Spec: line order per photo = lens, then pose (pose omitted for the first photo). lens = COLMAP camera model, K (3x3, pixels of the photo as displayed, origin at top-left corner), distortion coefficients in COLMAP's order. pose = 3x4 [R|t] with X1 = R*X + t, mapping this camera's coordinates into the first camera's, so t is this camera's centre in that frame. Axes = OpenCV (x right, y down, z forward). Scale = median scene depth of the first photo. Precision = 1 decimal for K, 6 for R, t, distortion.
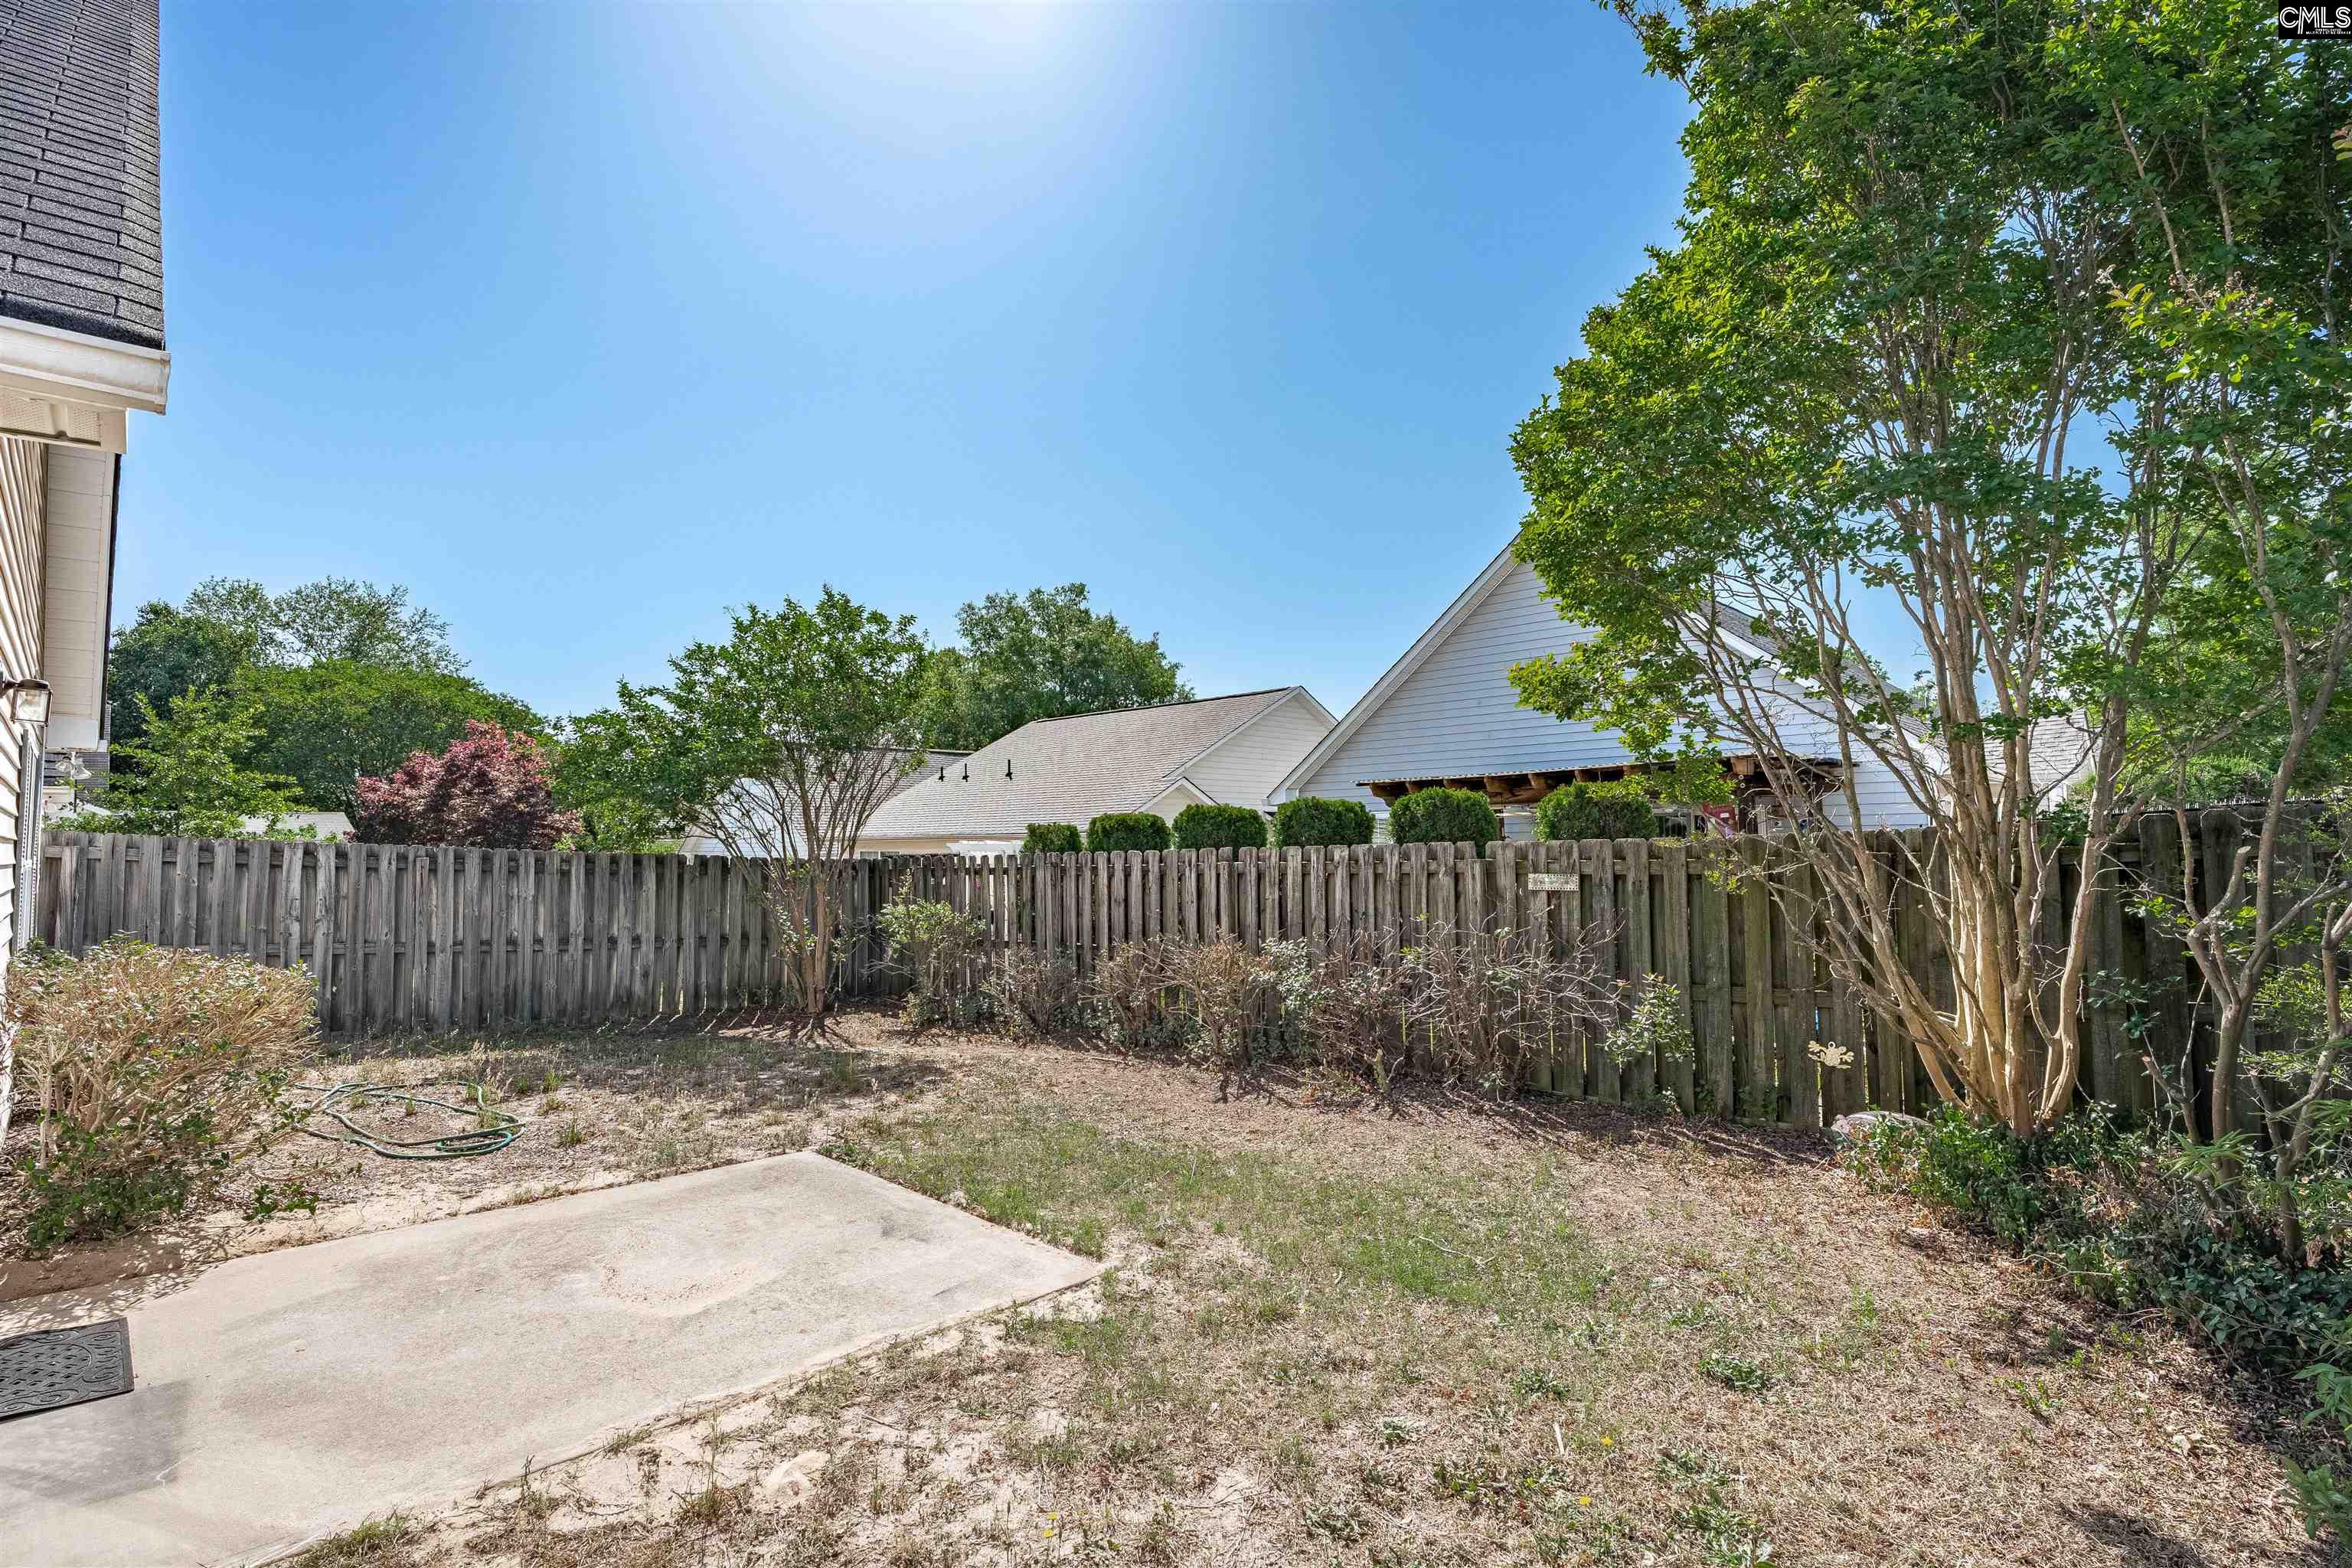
lens RADIAL K [[1100.0, 0, 1209.3], [0, 1100.0, 765.4], [0, 0, 1]] dist [-0.025557, 0.002180]
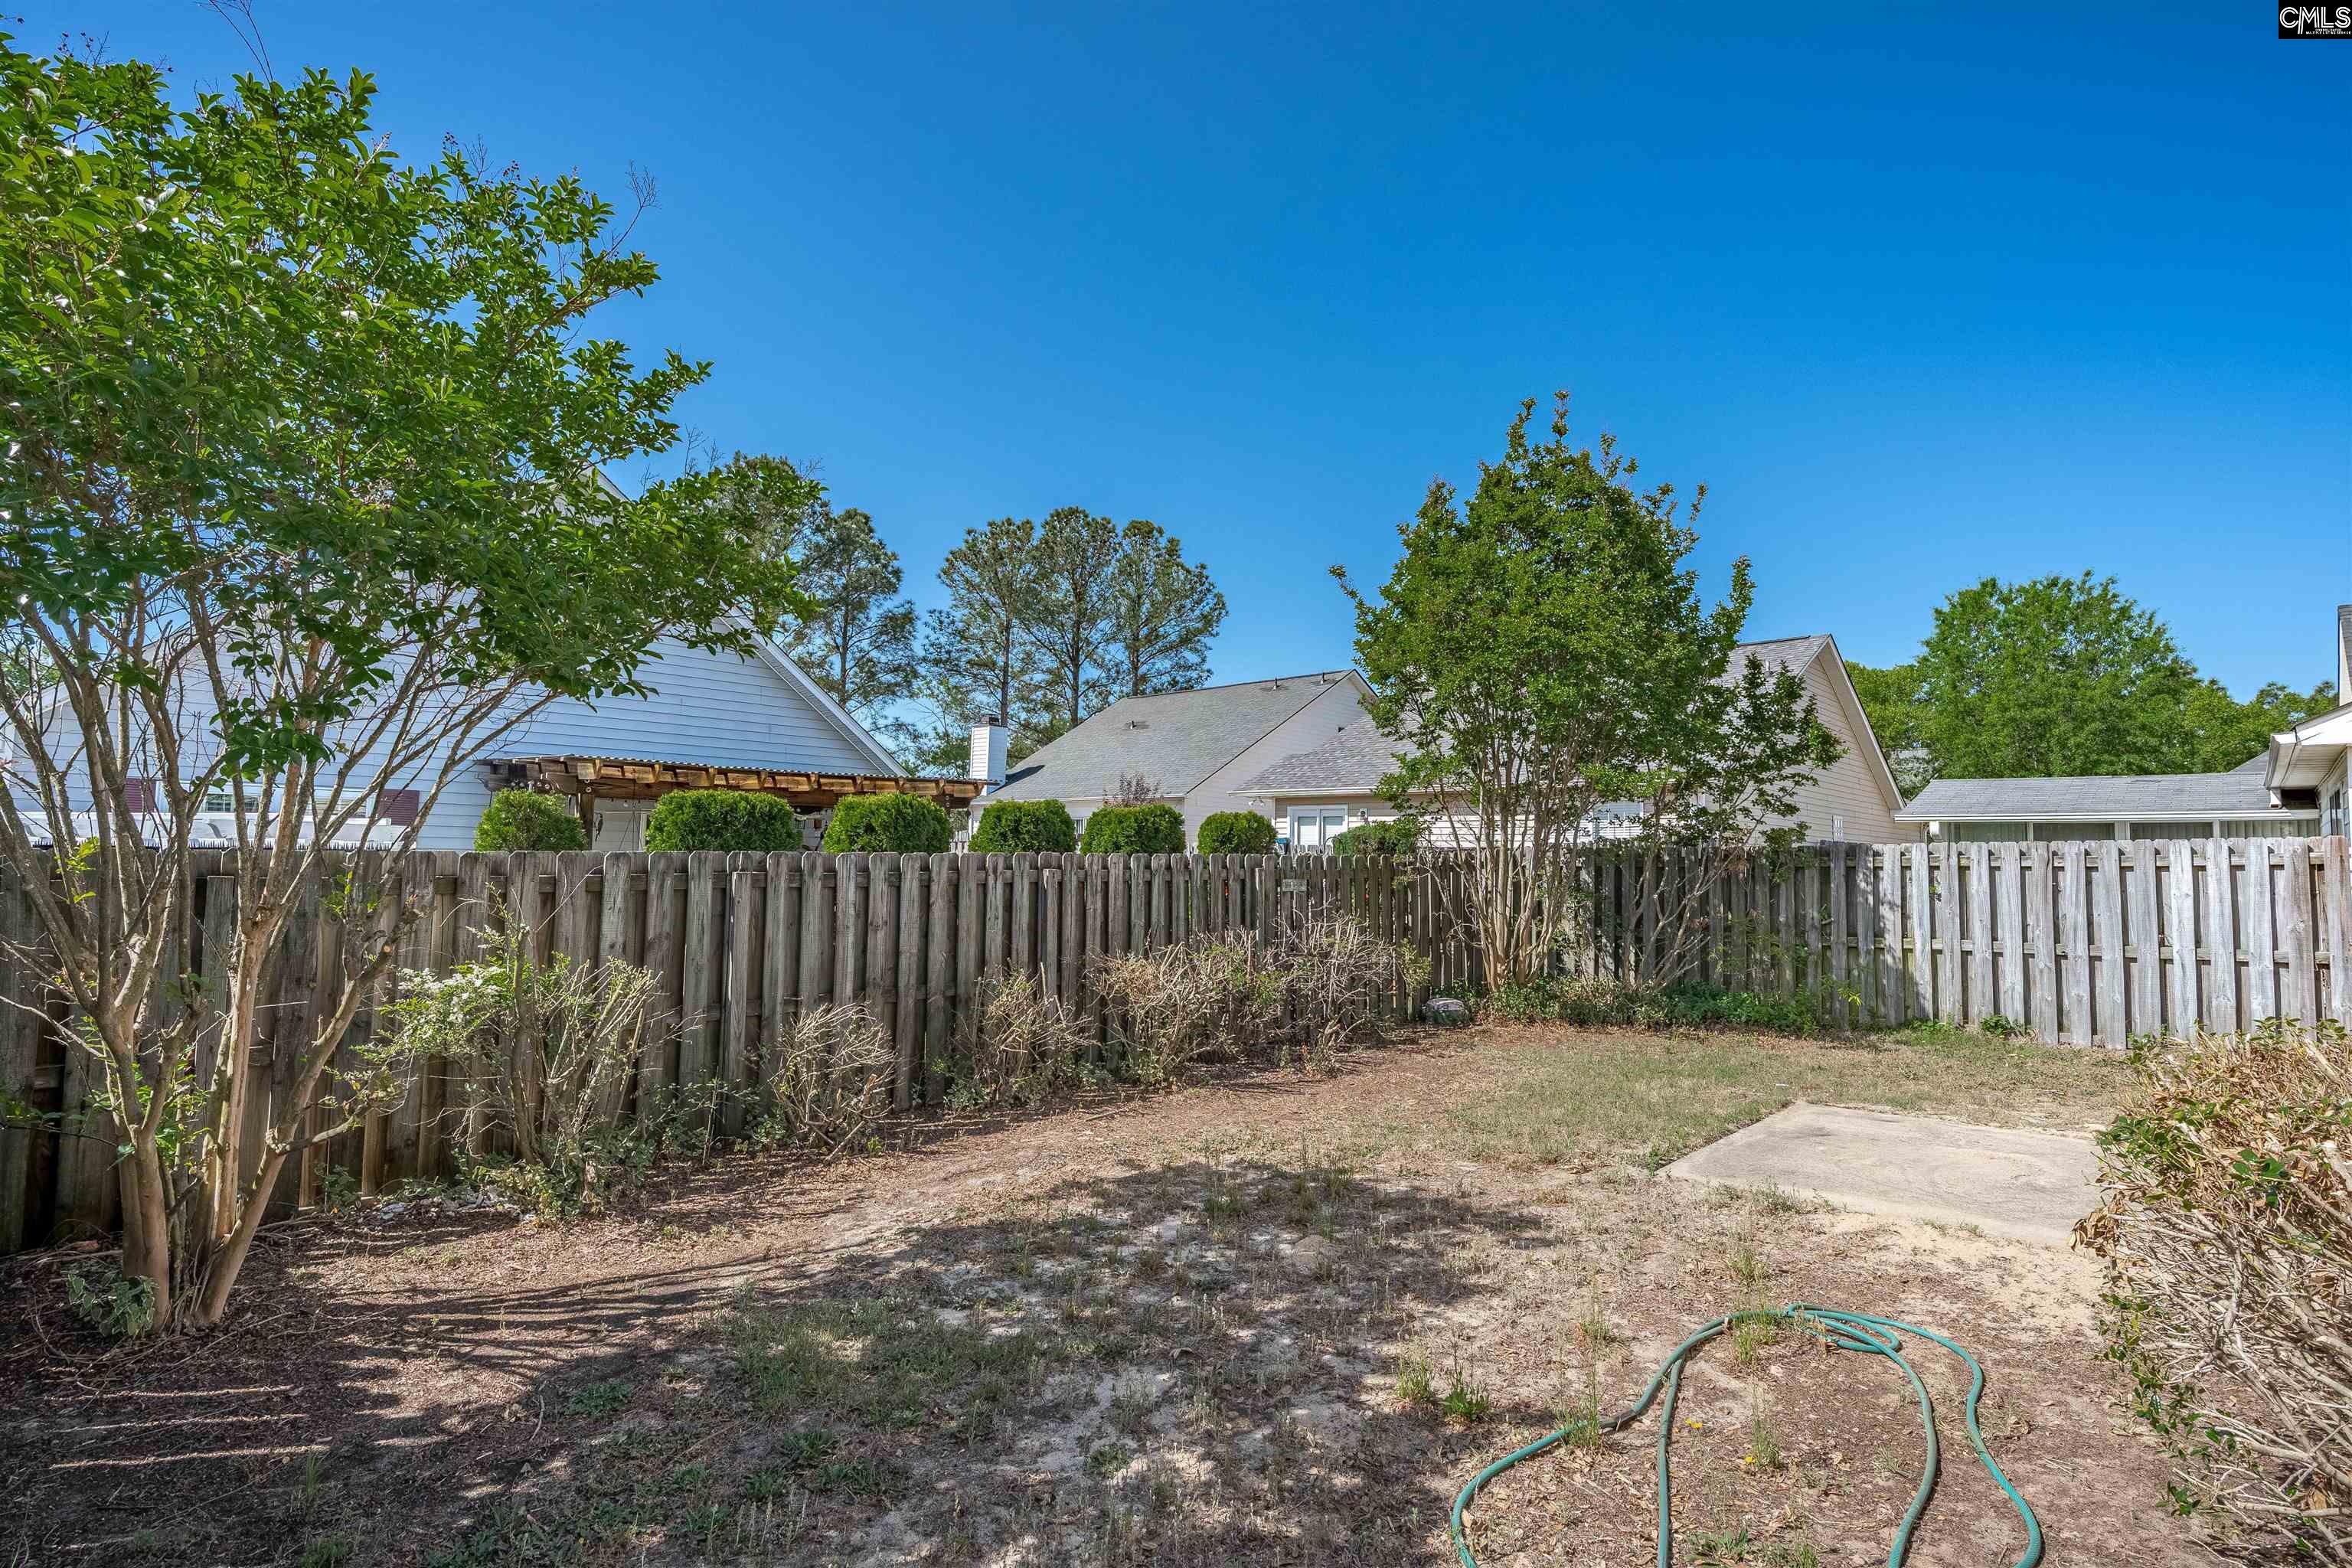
lens RADIAL K [[1100.0, 0, 1158.1], [0, 1100.0, 781.7], [0, 0, 1]] dist [-0.025557, 0.002180]
pose [[0.045942, 0.080310, 0.995711, -1.422982], [-0.091944, 0.992872, -0.075838, 0.130606], [-0.994704, -0.088066, 0.052999, 1.481210]]
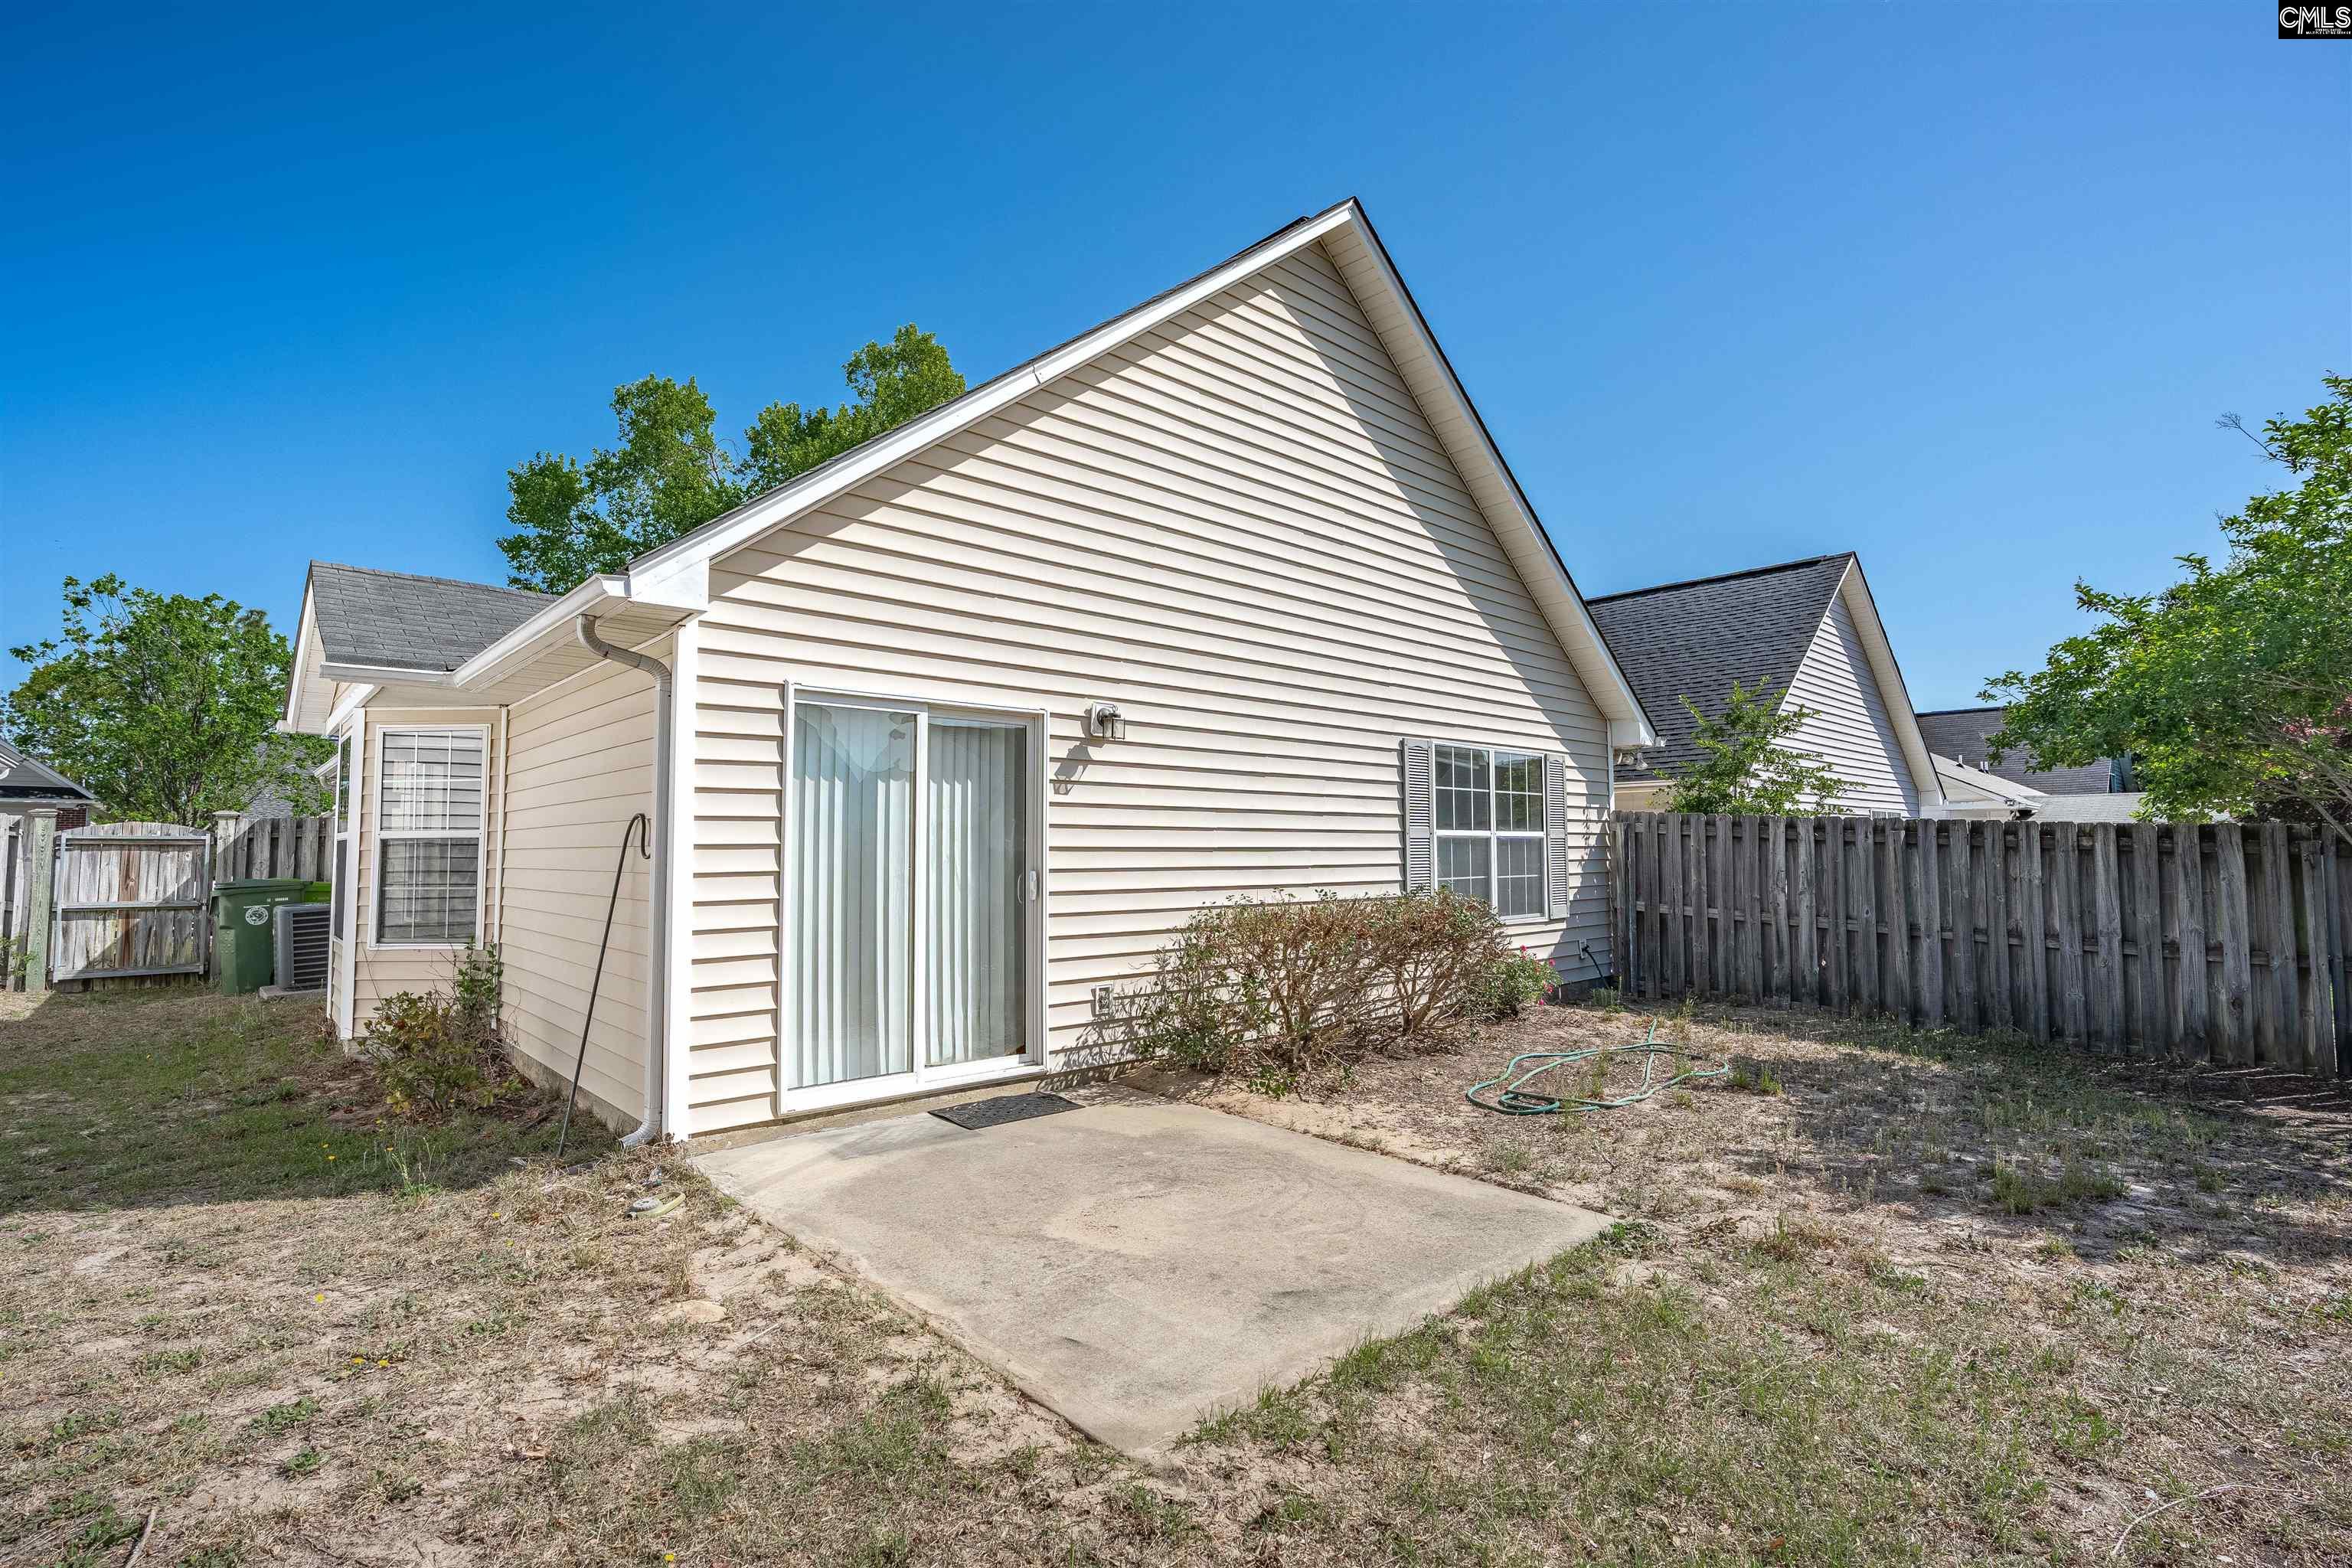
lens RADIAL K [[1100.0, 0, 1161.0], [0, 1100.0, 782.6], [0, 0, 1]] dist [-0.025557, 0.002180]
pose [[-0.073284, -0.051210, -0.995995, 0.394212], [0.074444, 0.995614, -0.056668, 0.090045], [0.994529, -0.078298, -0.069151, 0.806951]]
